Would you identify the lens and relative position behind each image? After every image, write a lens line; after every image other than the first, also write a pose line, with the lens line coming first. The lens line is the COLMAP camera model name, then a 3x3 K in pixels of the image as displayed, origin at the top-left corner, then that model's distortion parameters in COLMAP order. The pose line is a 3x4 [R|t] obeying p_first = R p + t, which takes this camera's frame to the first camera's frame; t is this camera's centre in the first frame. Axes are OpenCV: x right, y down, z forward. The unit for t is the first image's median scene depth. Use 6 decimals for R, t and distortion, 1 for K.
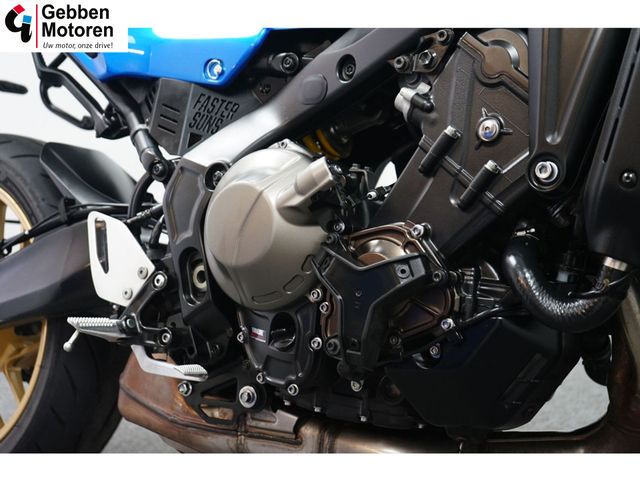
lens RADIAL K [[997.3, 0, 320.8], [0, 997.3, 240.4], [0, 0, 1]] dist [-0.007232, 0.000000]
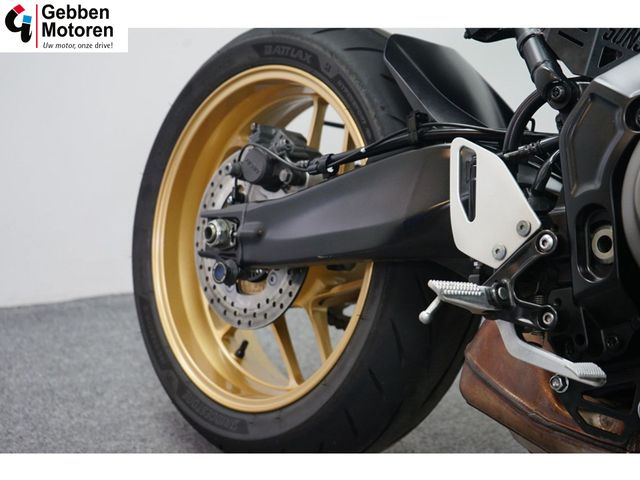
lens RADIAL K [[1198.2, 0, 321.1], [0, 1198.2, 238.6], [0, 0, 1]] dist [-0.016288, 0.000000]
pose [[0.966205, 0.115158, -0.230624, -0.112830], [-0.092607, 0.990005, 0.106364, -0.041645], [0.240567, -0.081412, 0.967212, 0.074787]]
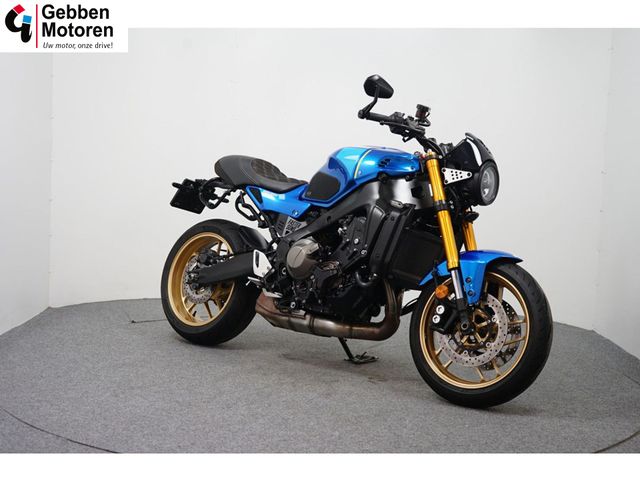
lens RADIAL K [[992.4, 0, 319.9], [0, 992.4, 237.9], [0, 0, 1]] dist [0.001372, 0.000000]
pose [[0.988595, 0.113995, -0.098411, 0.330652], [-0.119845, 0.991228, -0.055723, 0.097519], [0.091196, 0.066882, 0.993585, -2.444715]]
